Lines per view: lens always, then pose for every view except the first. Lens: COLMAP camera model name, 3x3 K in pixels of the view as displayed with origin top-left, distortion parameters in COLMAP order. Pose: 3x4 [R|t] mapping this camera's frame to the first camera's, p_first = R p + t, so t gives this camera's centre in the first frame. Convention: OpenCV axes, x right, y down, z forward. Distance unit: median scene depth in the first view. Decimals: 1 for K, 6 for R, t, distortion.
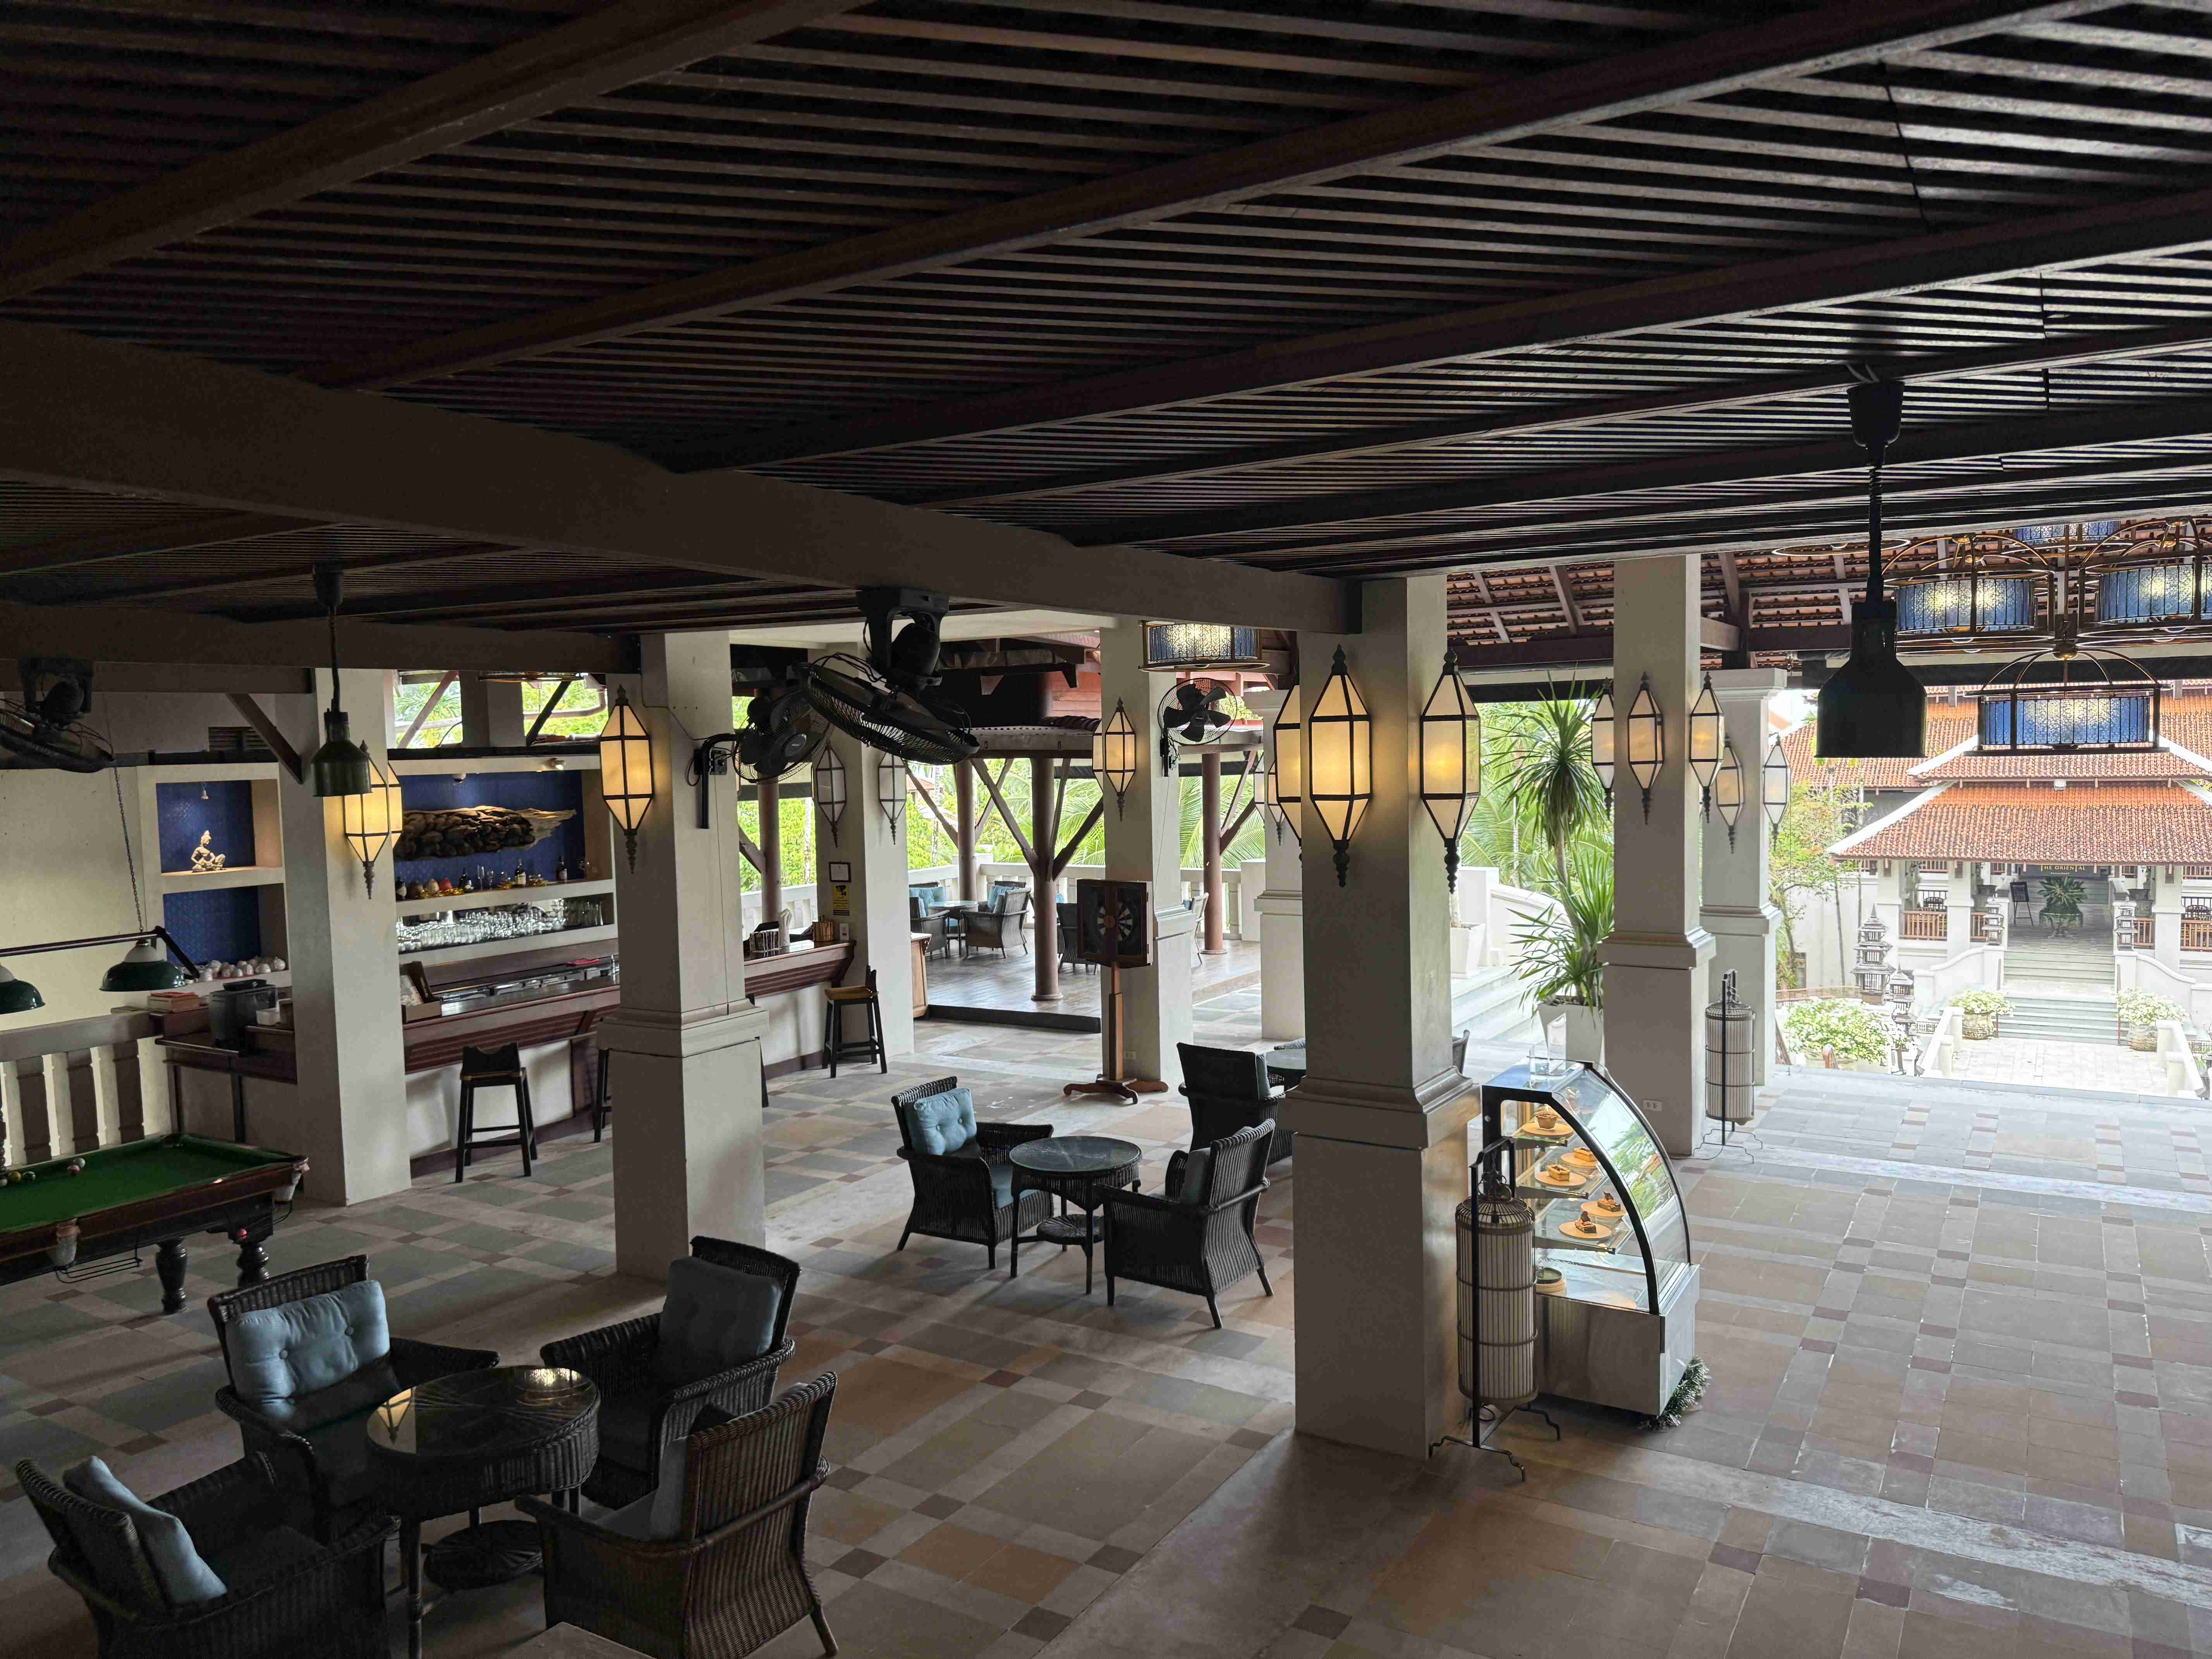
lens RADIAL K [[1552.9, 0, 1106.0], [0, 1552.9, 829.5], [0, 0, 1]] dist [-0.001170, -0.005855]
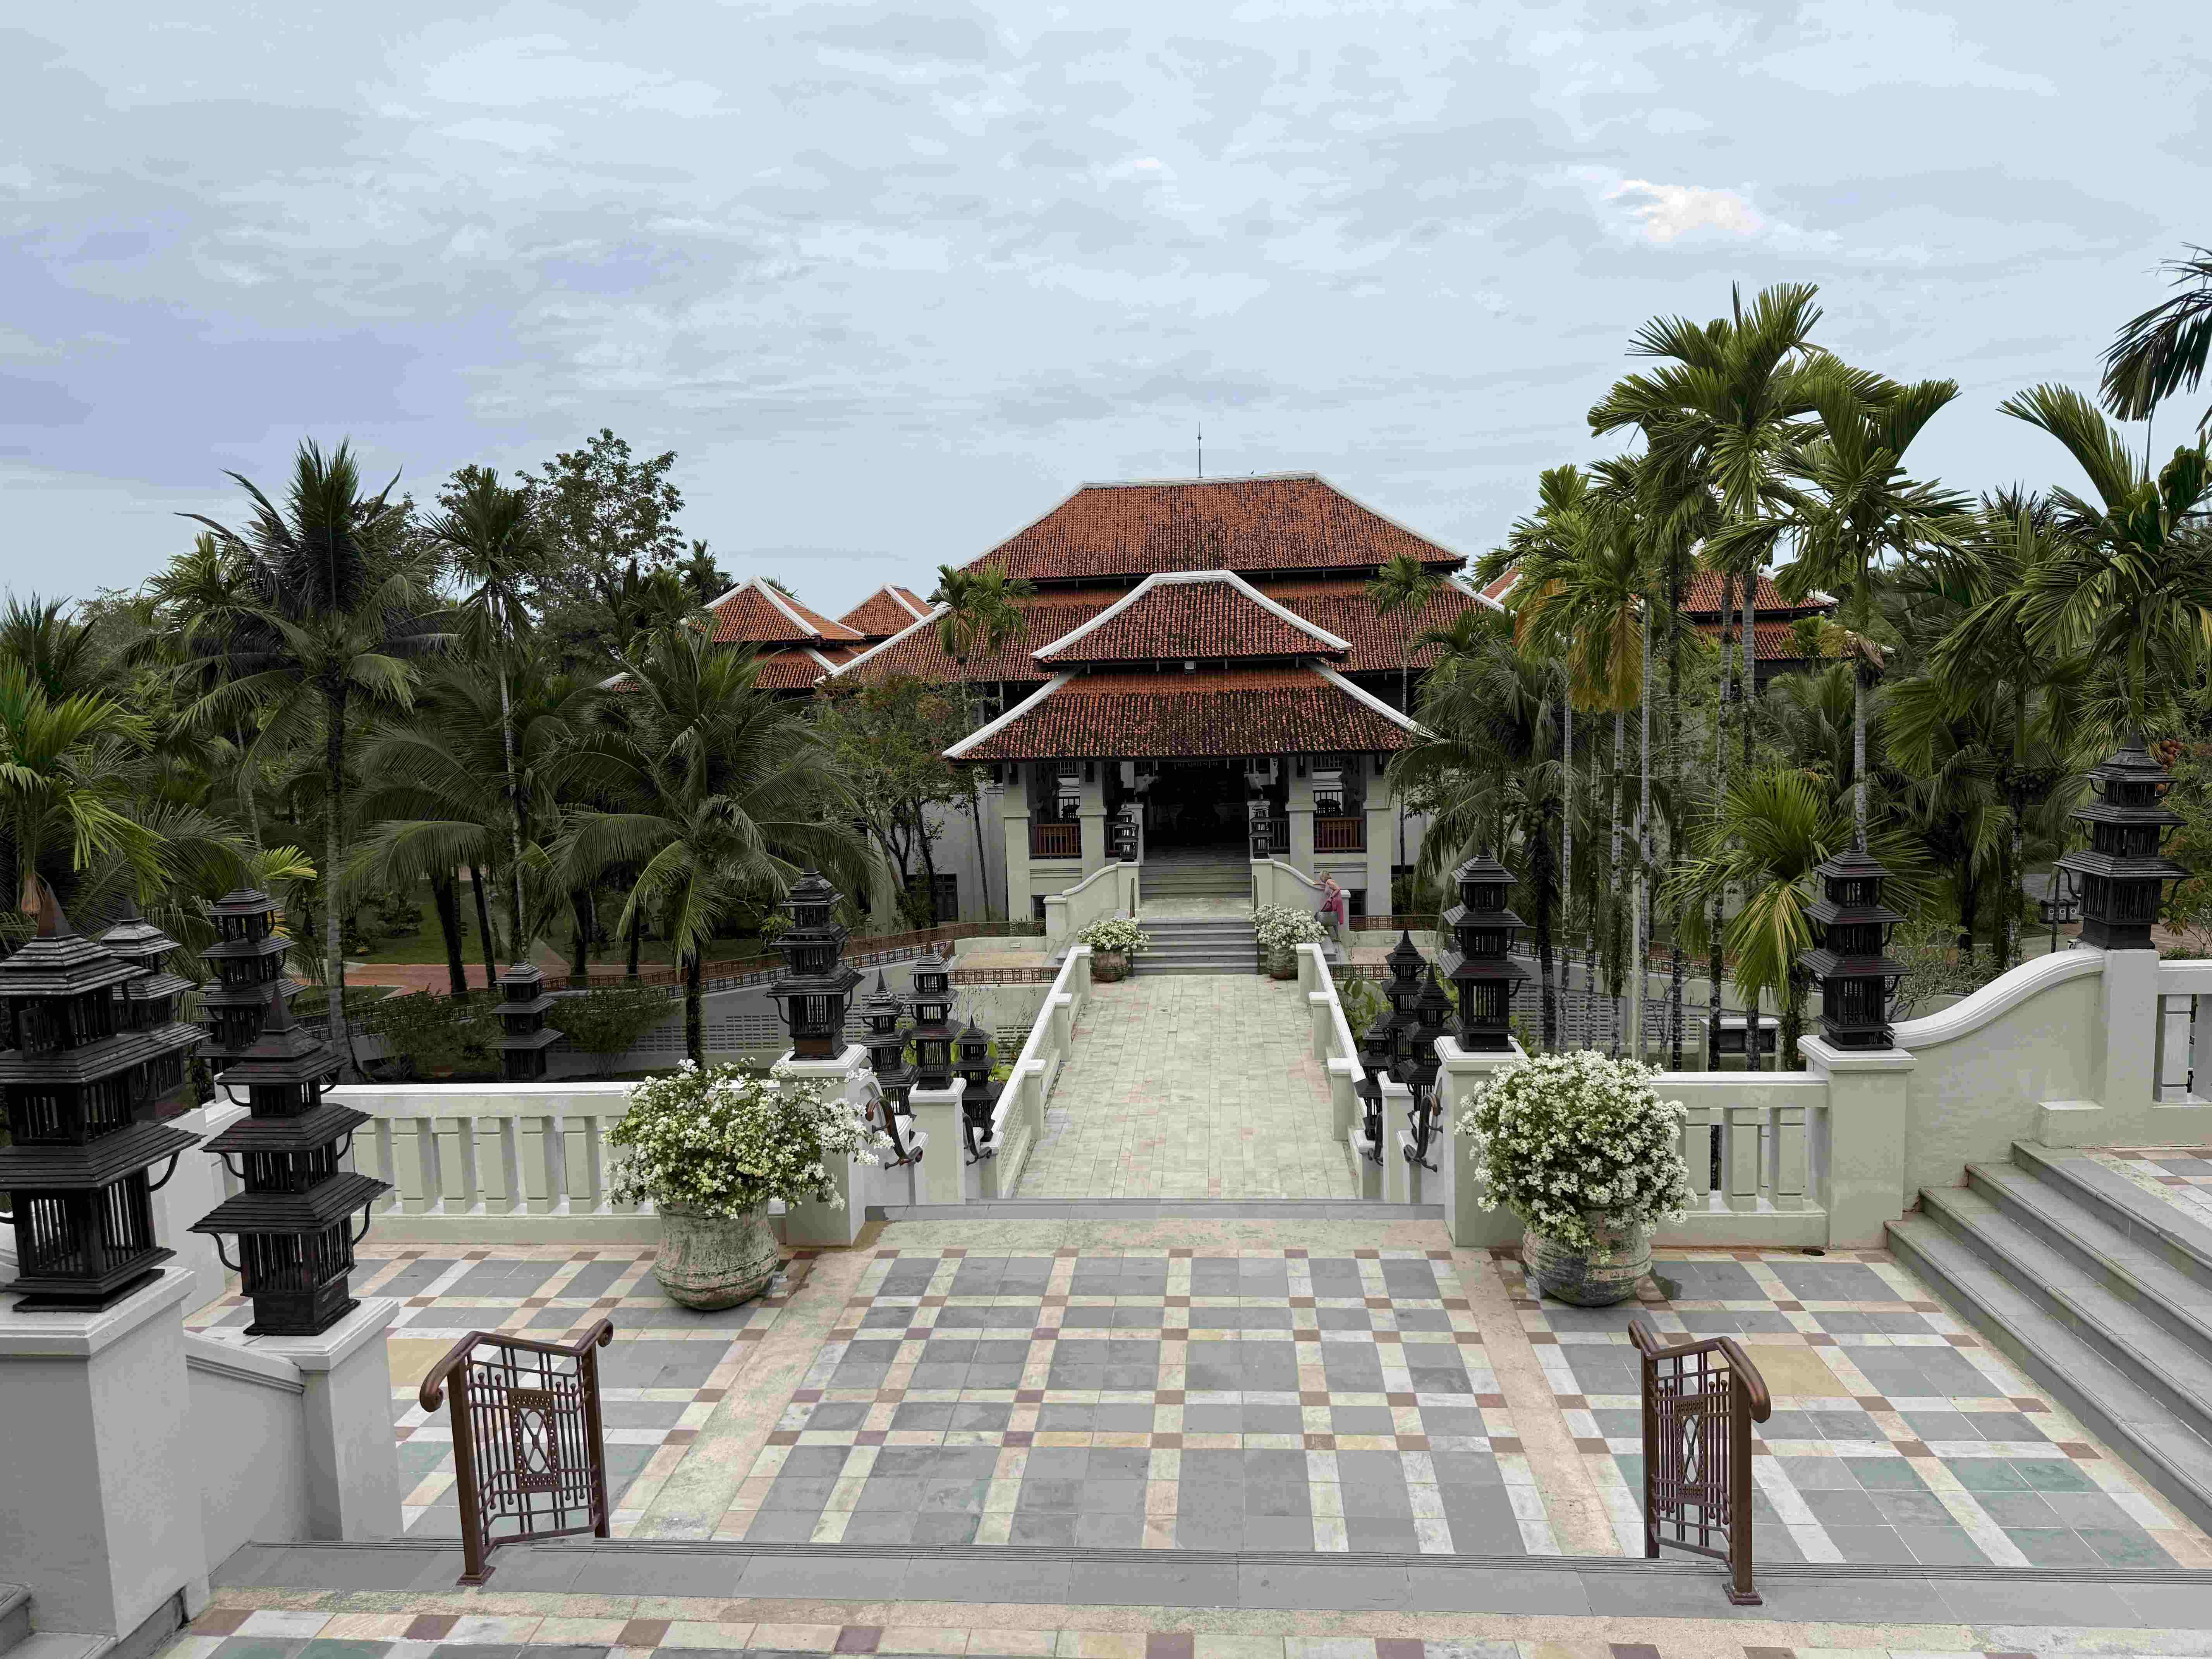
lens RADIAL K [[1552.9, 0, 1106.0], [0, 1552.9, 829.5], [0, 0, 1]] dist [-0.001170, -0.005855]
pose [[0.884596, -0.060679, 0.462394, 0.182796], [0.038215, 0.997596, 0.057803, 0.009651], [-0.464790, -0.033462, 0.884789, 0.276695]]
